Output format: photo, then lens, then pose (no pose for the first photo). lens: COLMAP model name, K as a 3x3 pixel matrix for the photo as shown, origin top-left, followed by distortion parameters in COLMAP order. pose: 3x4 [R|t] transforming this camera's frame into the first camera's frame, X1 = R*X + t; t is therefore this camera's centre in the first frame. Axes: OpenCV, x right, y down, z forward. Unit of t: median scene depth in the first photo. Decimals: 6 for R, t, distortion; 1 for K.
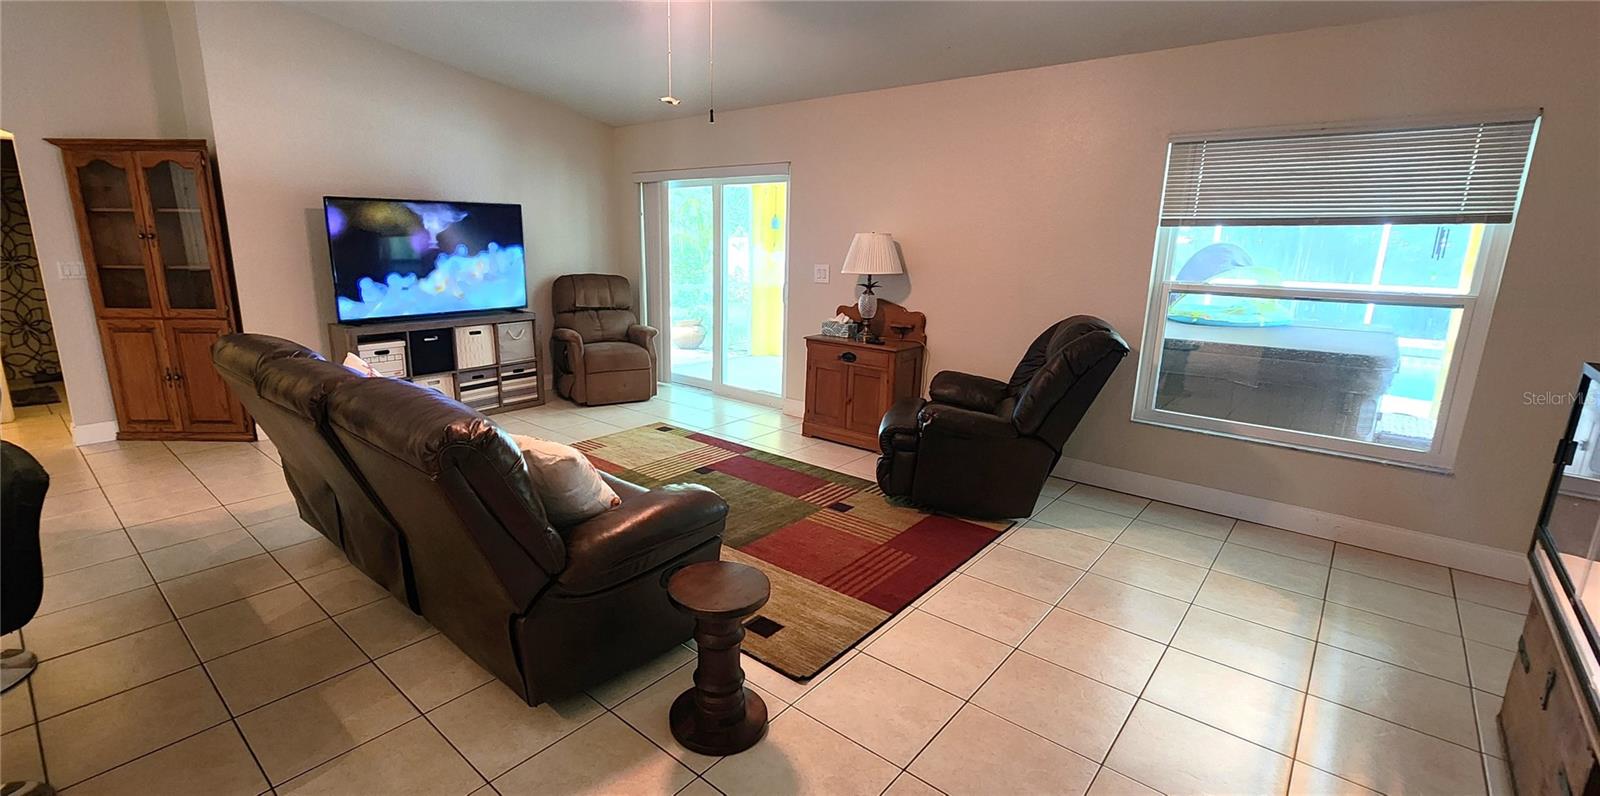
lens RADIAL K [[705.2, 0, 746.1], [0, 705.2, 384.4], [0, 0, 1]] dist [0.001571, 0.000180]
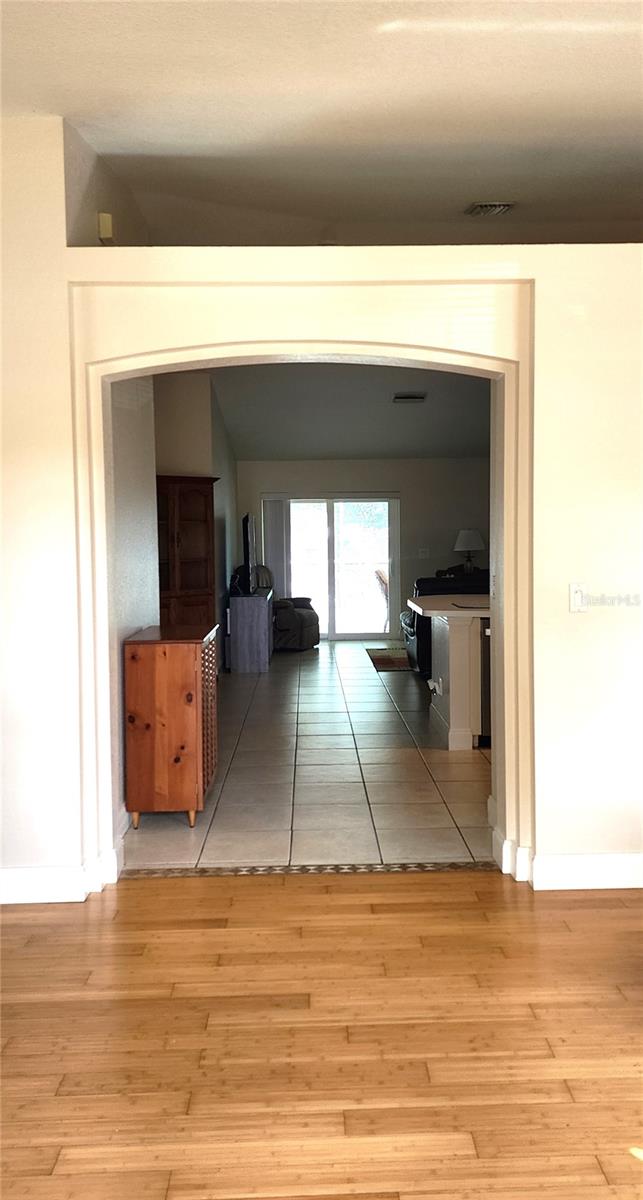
lens RADIAL K [[917.9, 0, 328.3], [0, 917.9, 577.7], [0, 0, 1]] dist [0.050185, -0.000866]
pose [[0.727090, -0.053433, 0.684460, -1.774556], [0.168385, 0.980394, -0.102338, 0.104363], [-0.665573, 0.189662, 0.721832, -0.522440]]
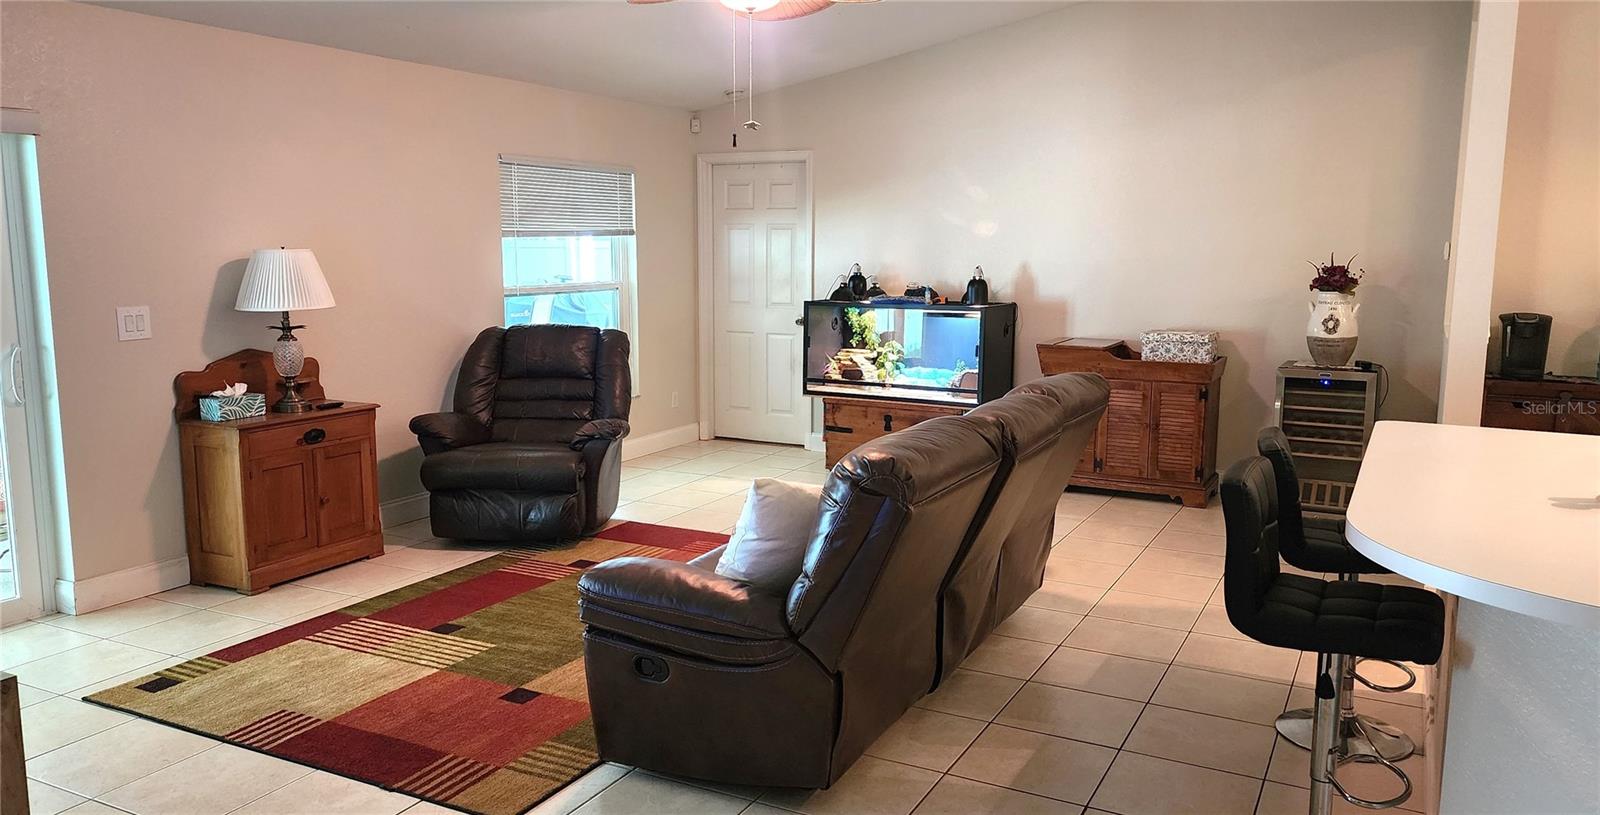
lens RADIAL K [[1166.7, 0, 800.0], [0, 1166.7, 407.5], [0, 0, 1]] dist [0.057573, -0.002454]
pose [[-0.248023, -0.154622, 0.956335, -0.989766], [0.200922, 0.957504, 0.206920, -0.196619], [-0.947689, 0.243470, -0.206416, 0.774847]]
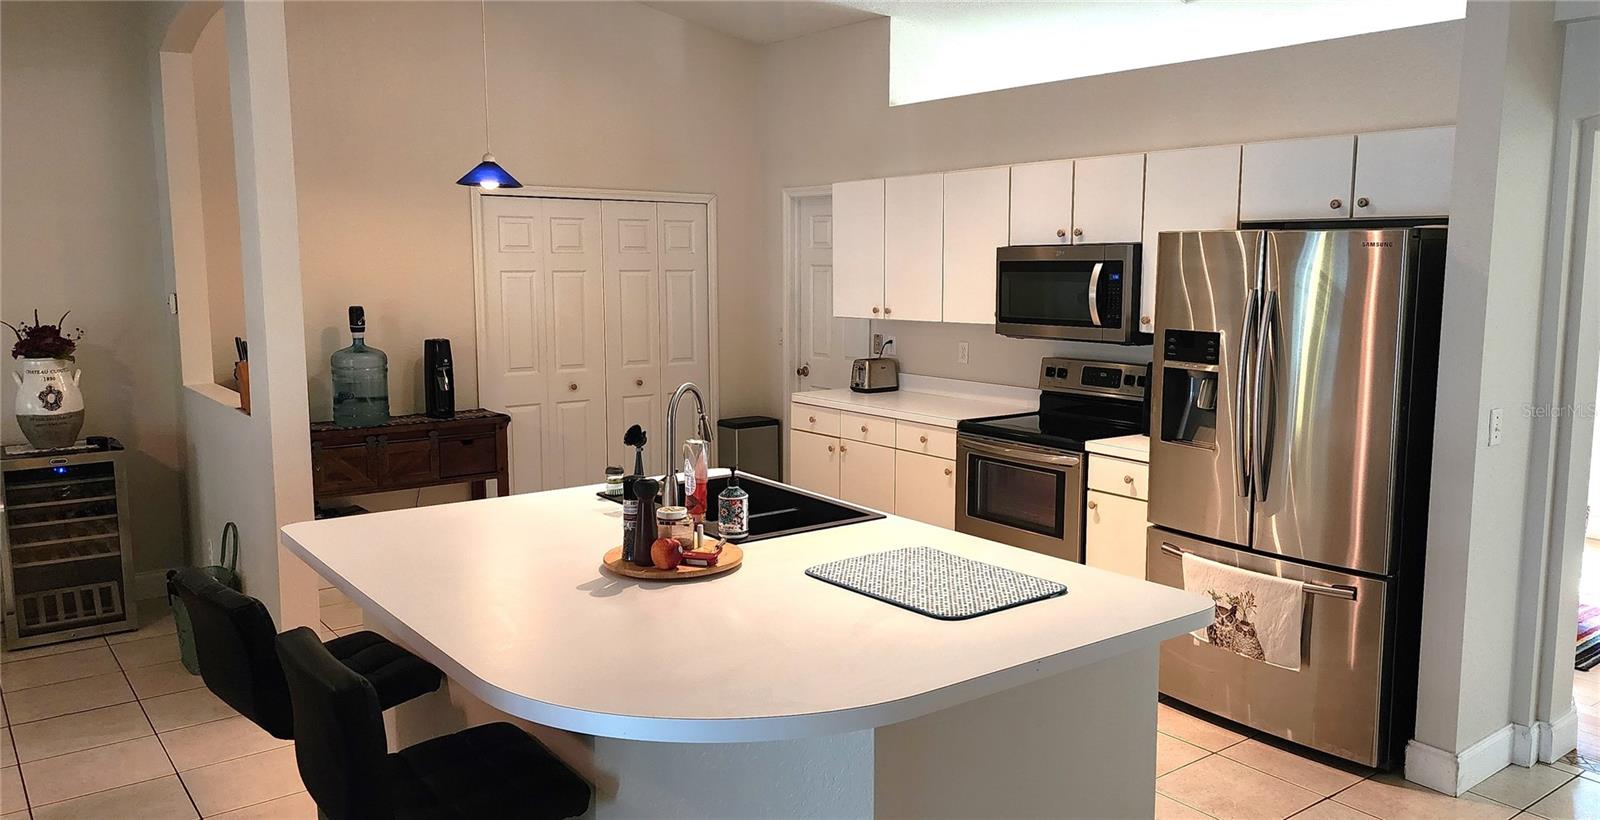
lens RADIAL K [[1169.6, 0, 827.4], [0, 1169.6, 403.7], [0, 0, 1]] dist [0.059975, -0.003092]
pose [[-0.983582, -0.033987, 0.177234, -0.748644], [0.027904, 0.941652, 0.335430, -0.231852], [-0.178293, 0.334868, -0.925243, 0.796407]]
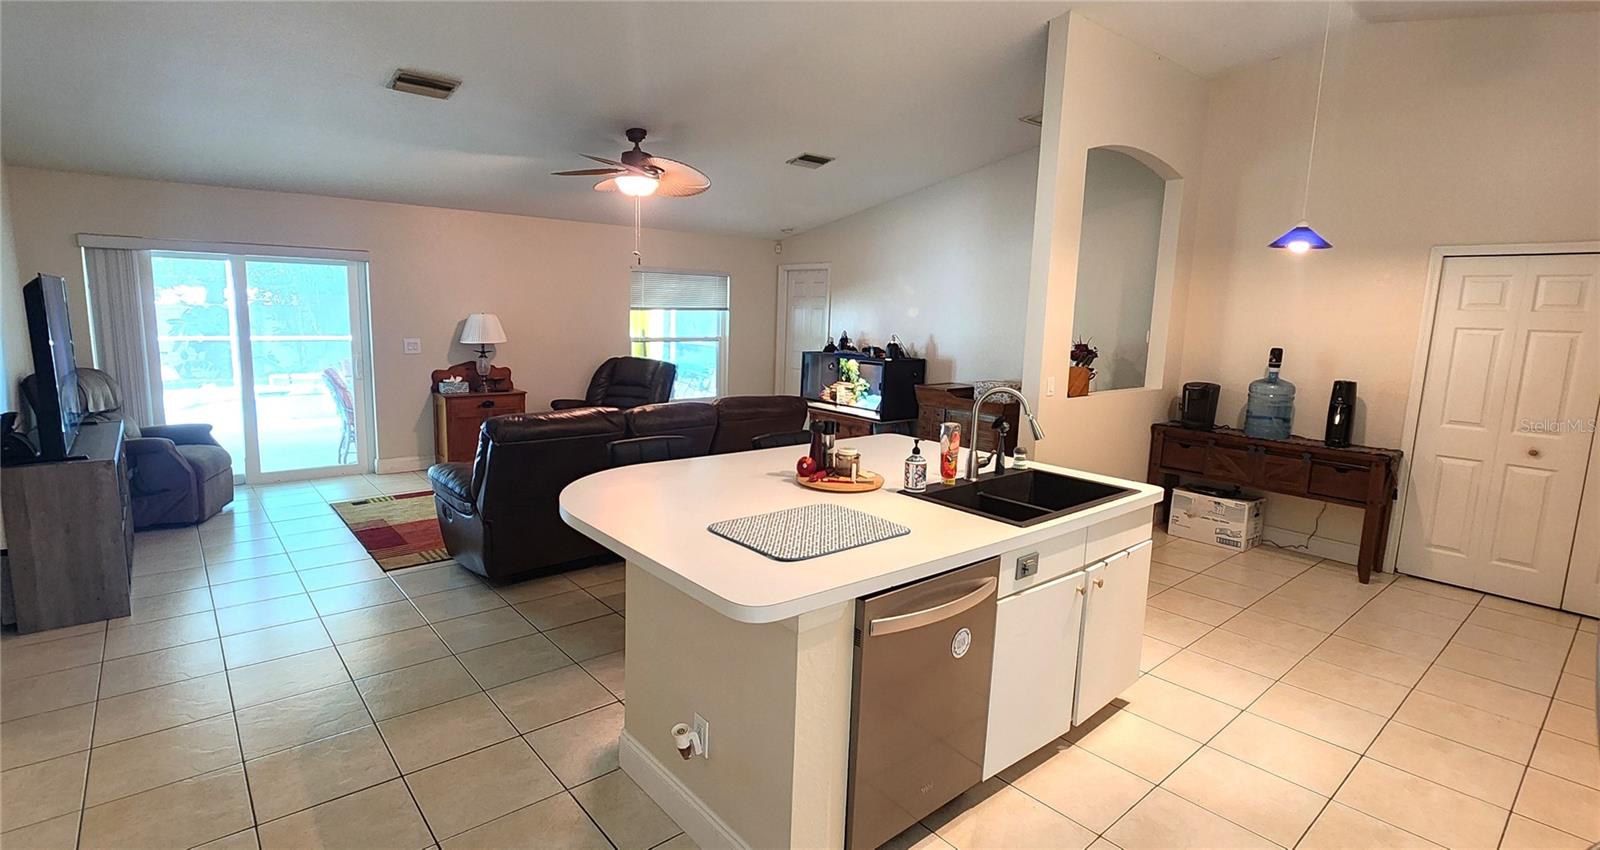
lens RADIAL K [[751.9, 0, 800.0], [0, 751.9, 425.0], [0, 0, 1]] dist [0.000699, 0.000086]
pose [[0.131733, -0.163577, 0.977696, -1.175278], [0.185911, 0.972867, 0.137720, -0.086239], [-0.973696, 0.163622, 0.158570, 0.186818]]
